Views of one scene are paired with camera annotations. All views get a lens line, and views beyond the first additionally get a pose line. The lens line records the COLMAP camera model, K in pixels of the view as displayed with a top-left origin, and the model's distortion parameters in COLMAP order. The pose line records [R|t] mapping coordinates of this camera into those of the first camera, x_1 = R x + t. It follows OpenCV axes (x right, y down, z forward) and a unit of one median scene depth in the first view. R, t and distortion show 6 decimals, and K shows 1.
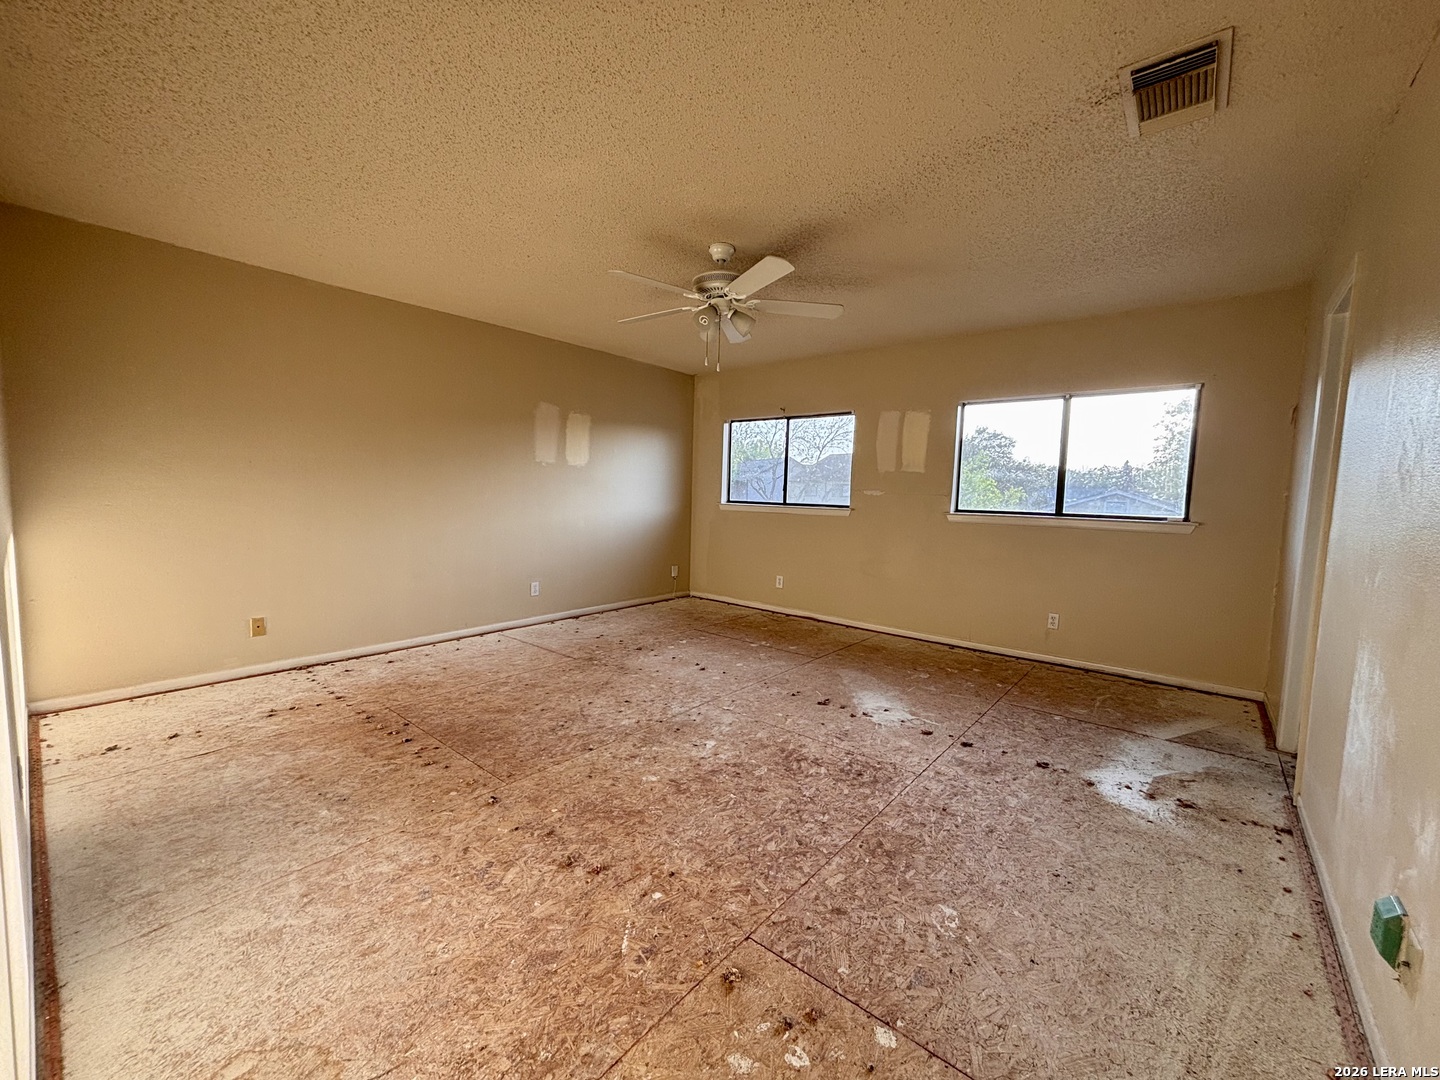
lens RADIAL K [[582.9, 0, 716.8], [0, 582.9, 537.3], [0, 0, 1]] dist [0.012981, -0.000092]
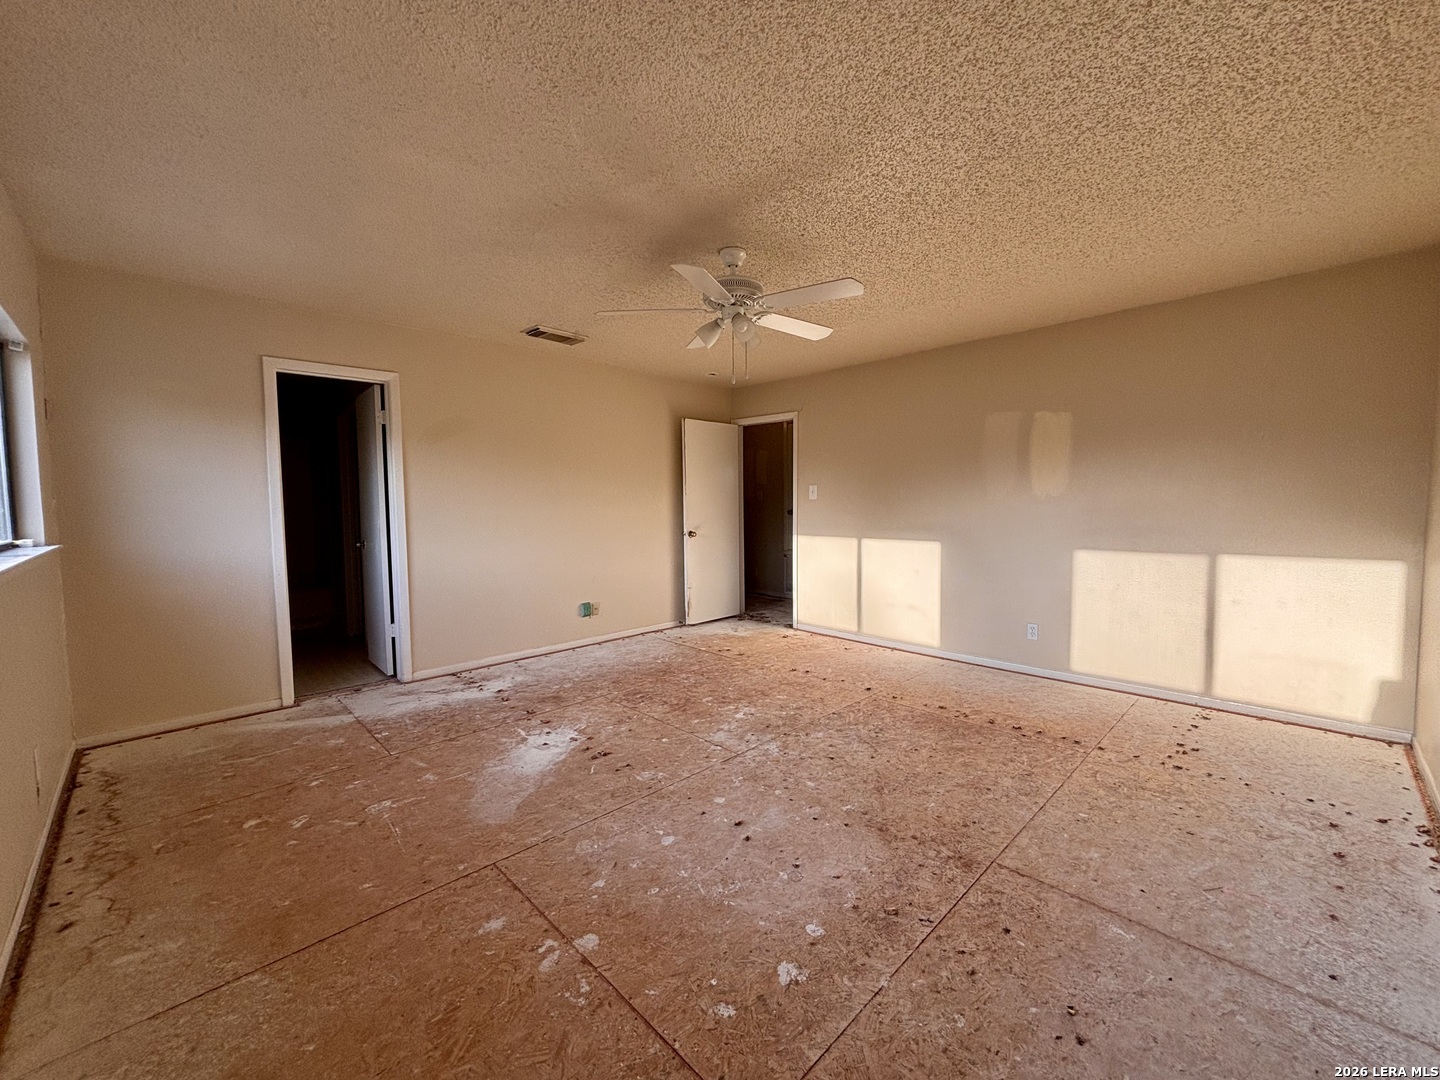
lens RADIAL K [[582.9, 0, 716.8], [0, 582.9, 537.3], [0, 0, 1]] dist [0.012981, -0.000092]
pose [[-0.994804, -0.024001, 0.098937, -0.065926], [-0.009761, 0.989823, 0.141971, -0.168060], [-0.101337, 0.140268, -0.984914, 1.898742]]
